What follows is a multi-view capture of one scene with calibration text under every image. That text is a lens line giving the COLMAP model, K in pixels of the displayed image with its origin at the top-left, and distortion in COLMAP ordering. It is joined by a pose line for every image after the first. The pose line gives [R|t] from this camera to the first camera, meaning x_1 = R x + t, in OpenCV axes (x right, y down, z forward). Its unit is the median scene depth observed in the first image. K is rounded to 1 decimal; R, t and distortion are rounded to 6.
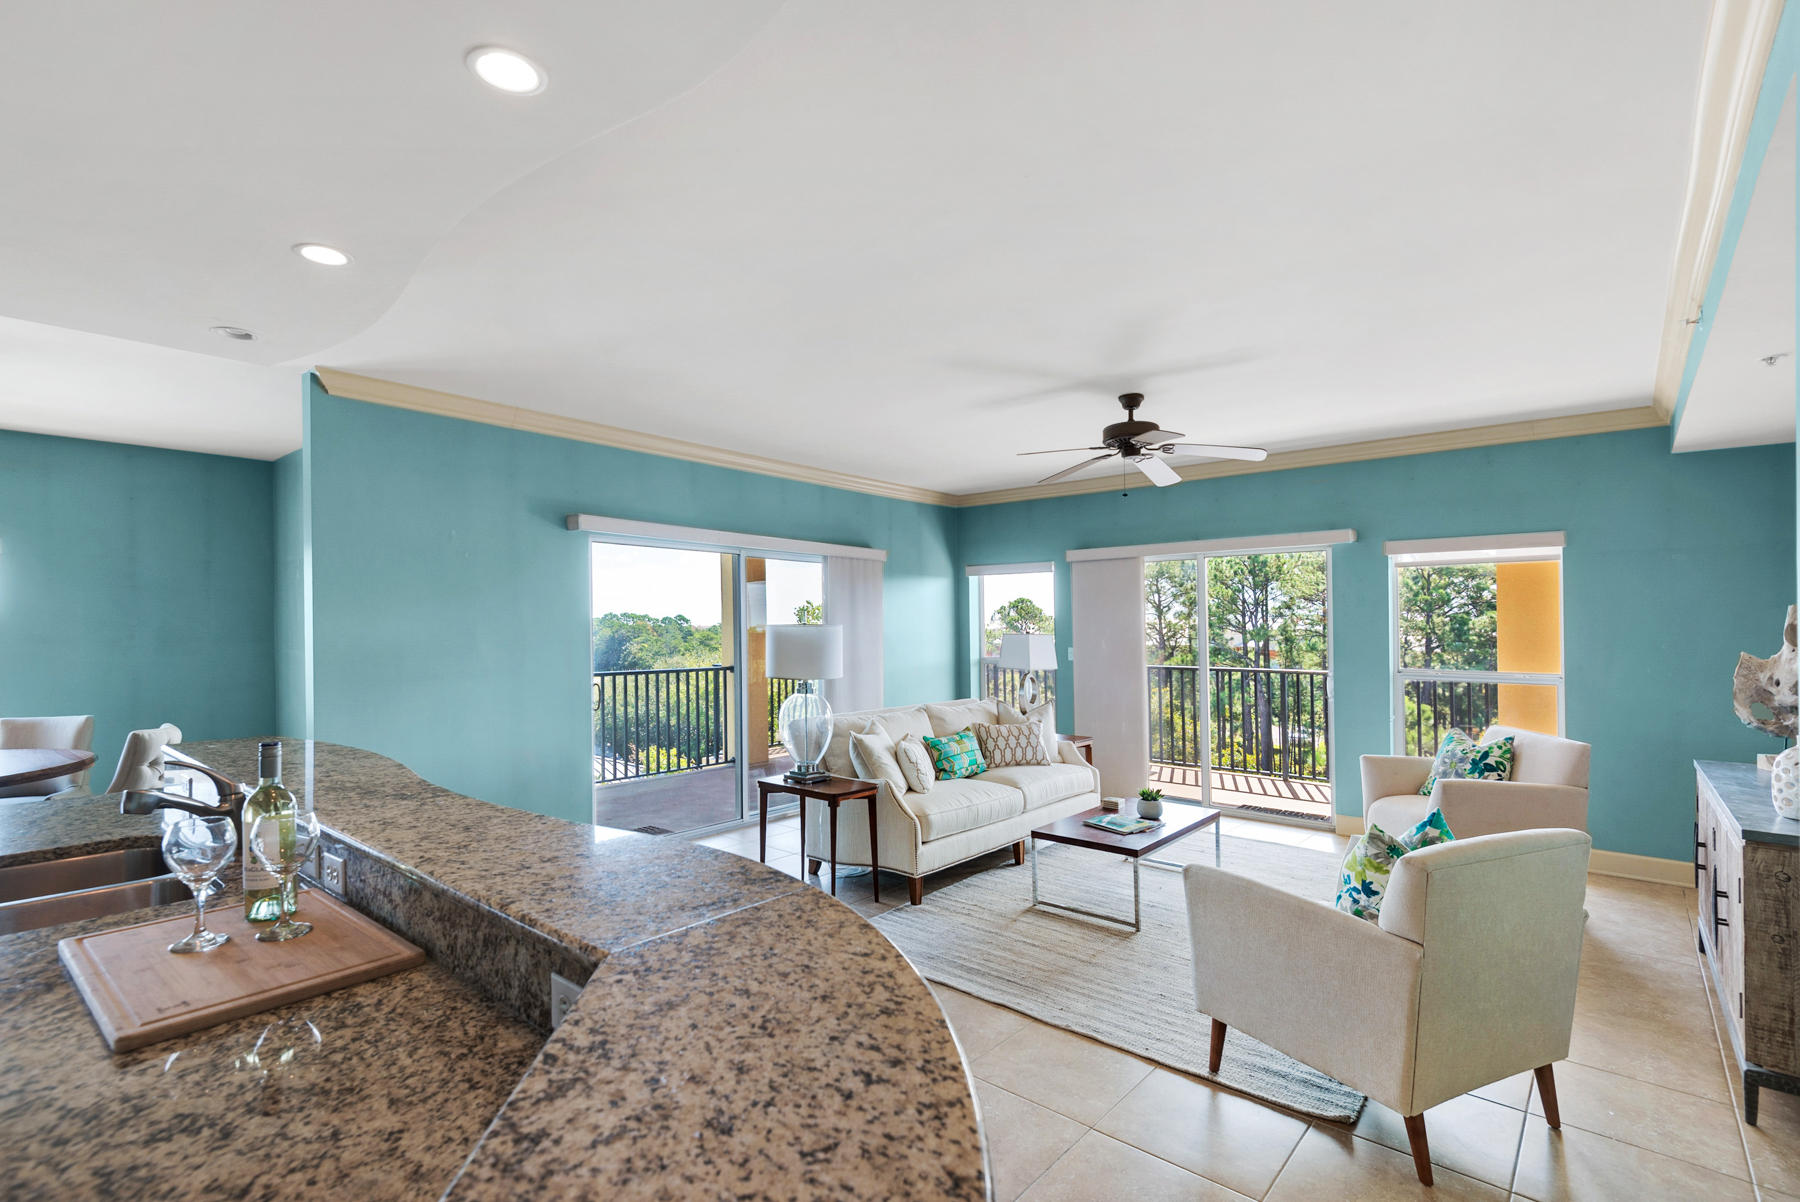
lens RADIAL K [[823.9, 0, 872.5], [0, 823.9, 609.1], [0, 0, 1]] dist [0.028046, -0.010747]
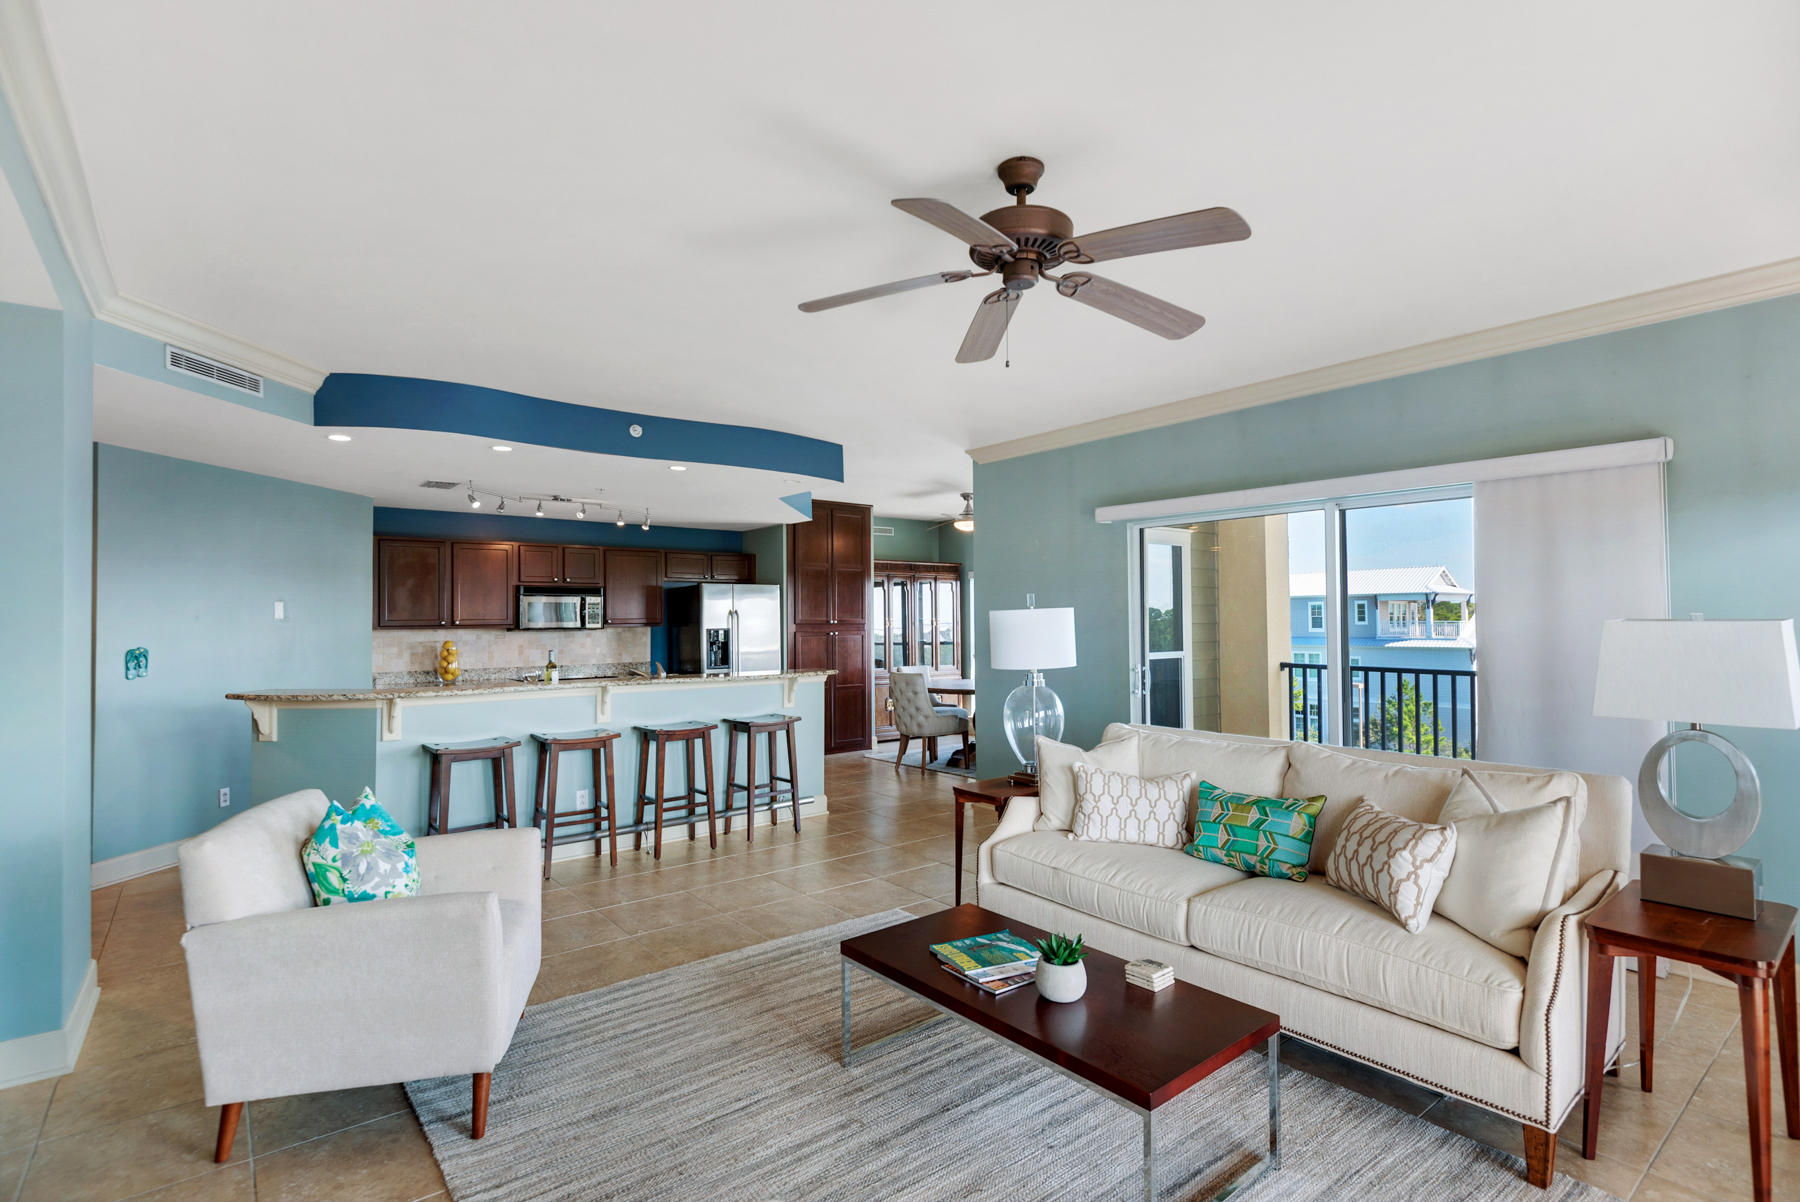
lens RADIAL K [[855.4, 0, 891.5], [0, 855.4, 600.3], [0, 0, 1]] dist [0.004995, -0.007094]
pose [[-0.171483, -0.022013, -0.984941, 0.861558], [0.030136, 0.999165, -0.027578, 0.029499], [0.984726, -0.034411, -0.170677, 1.003616]]
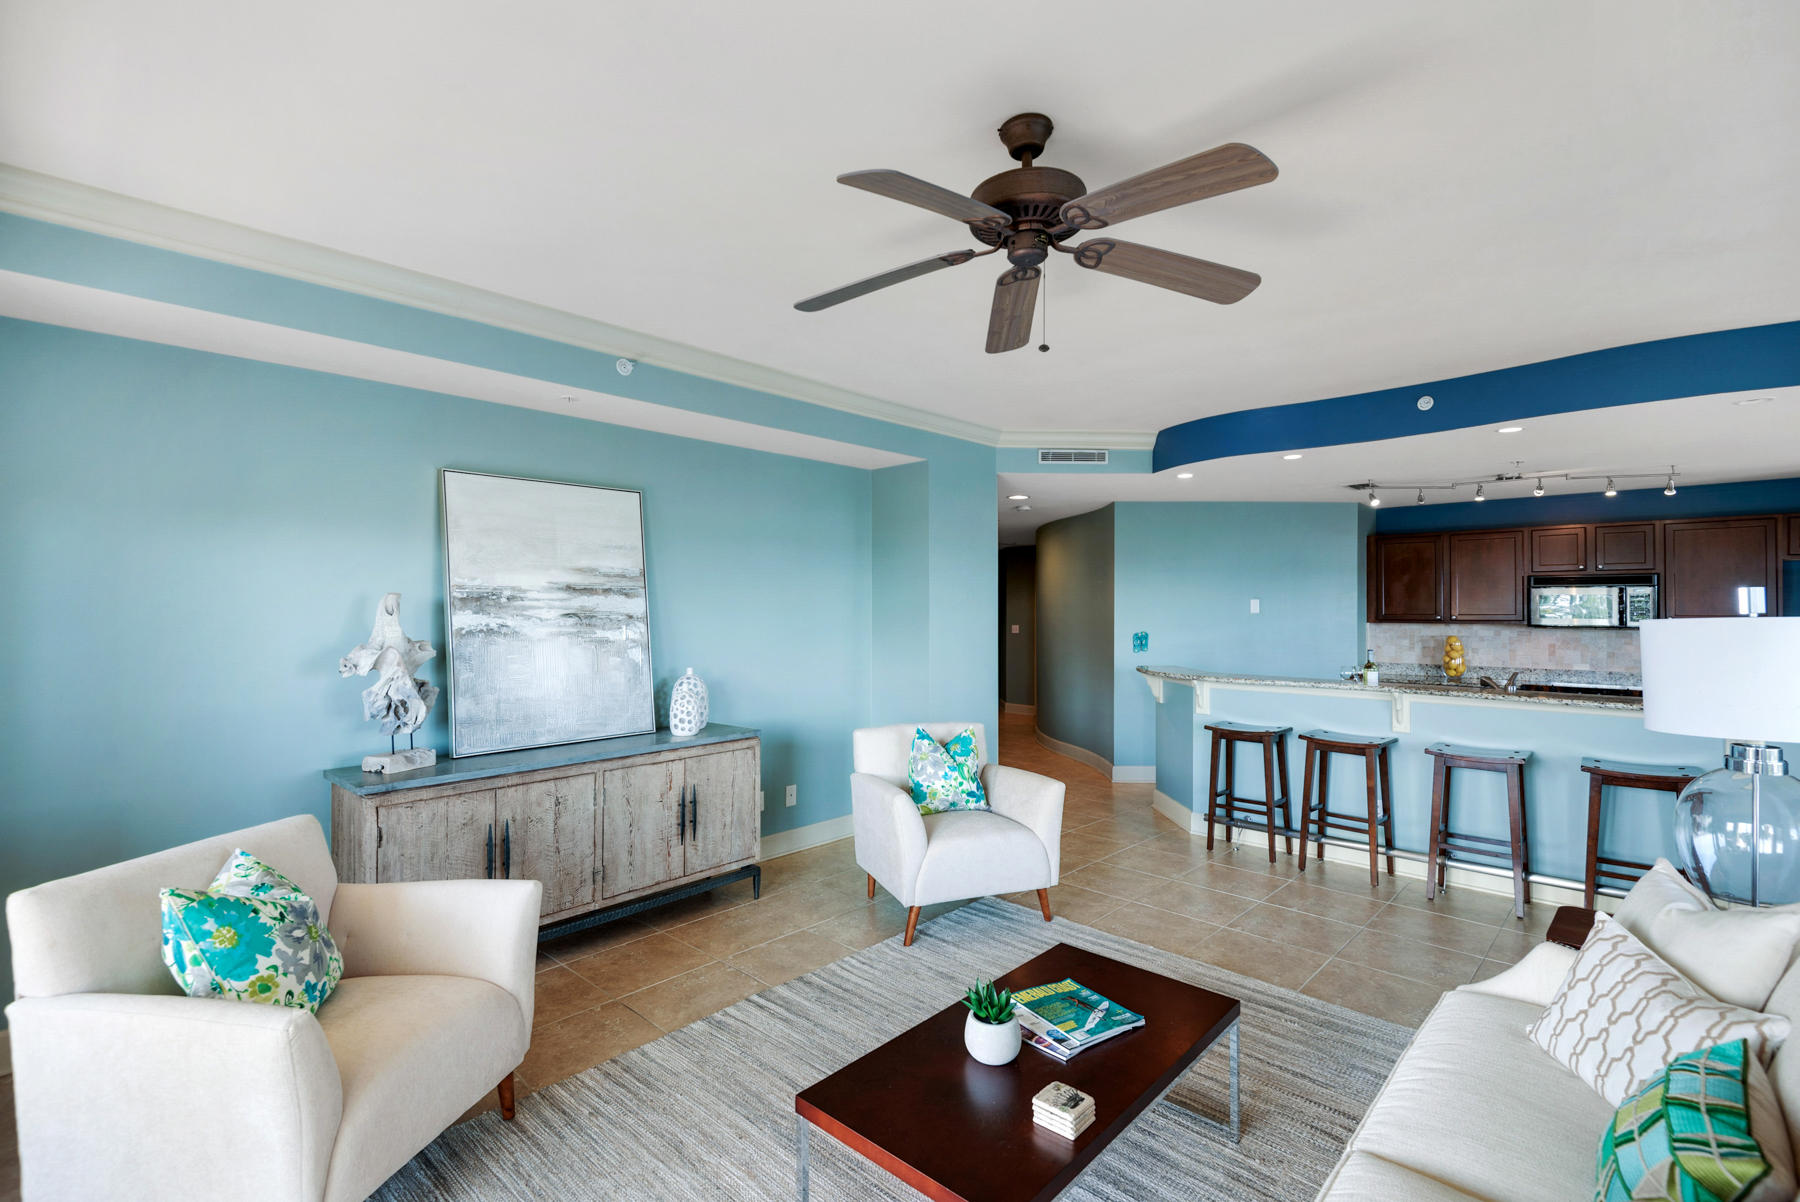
lens RADIAL K [[823.9, 0, 904.7], [0, 823.9, 590.9], [0, 0, 1]] dist [0.028046, -0.010747]
pose [[-0.999753, -0.001771, 0.022143, 0.374629], [-0.002732, 0.999051, -0.043460, 0.023166], [-0.022045, -0.043510, -0.998810, 1.471889]]
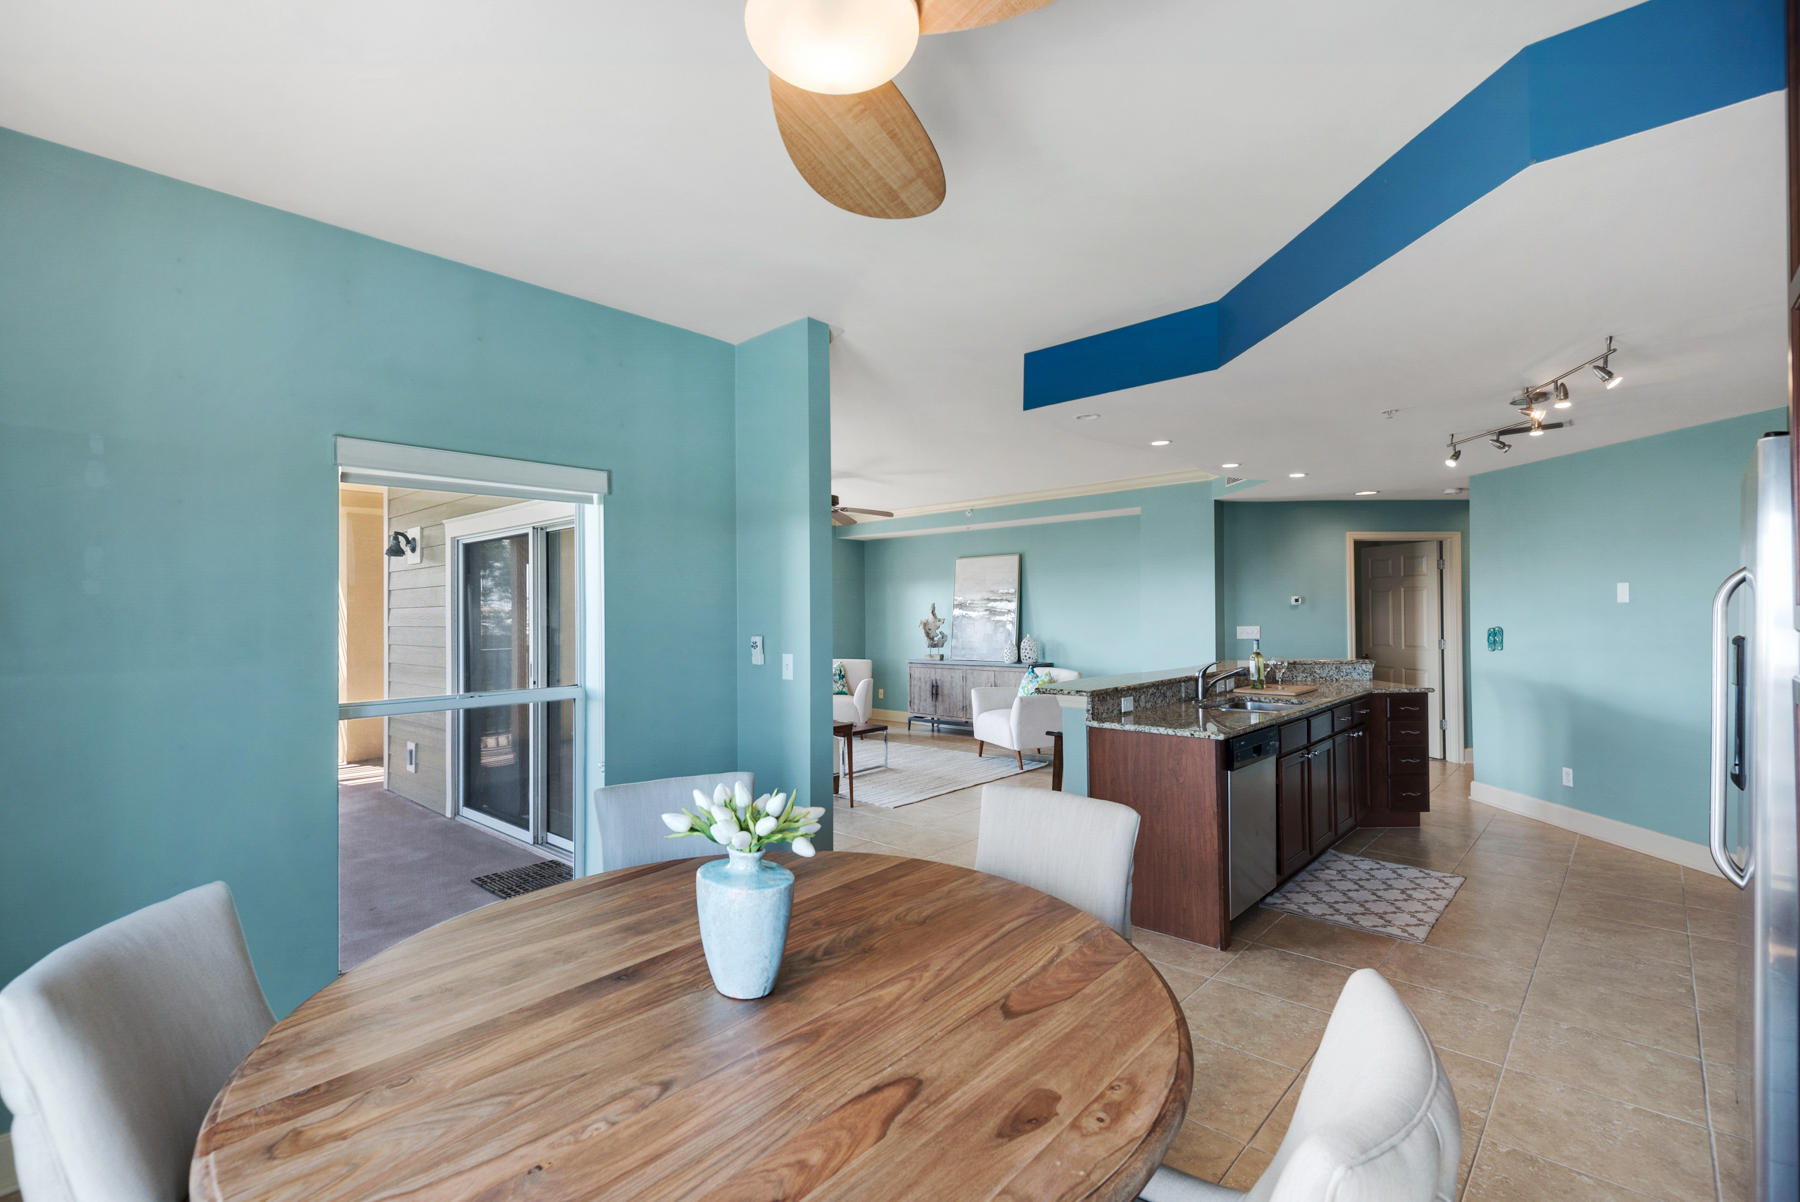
lens RADIAL K [[823.9, 0, 907.5], [0, 823.9, 602.7], [0, 0, 1]] dist [0.028046, -0.010747]
pose [[0.003929, 0.010596, 0.999936, -1.401614], [-0.011477, 0.999878, -0.010550, 0.017426], [-0.999926, -0.011435, 0.004050, 0.815626]]
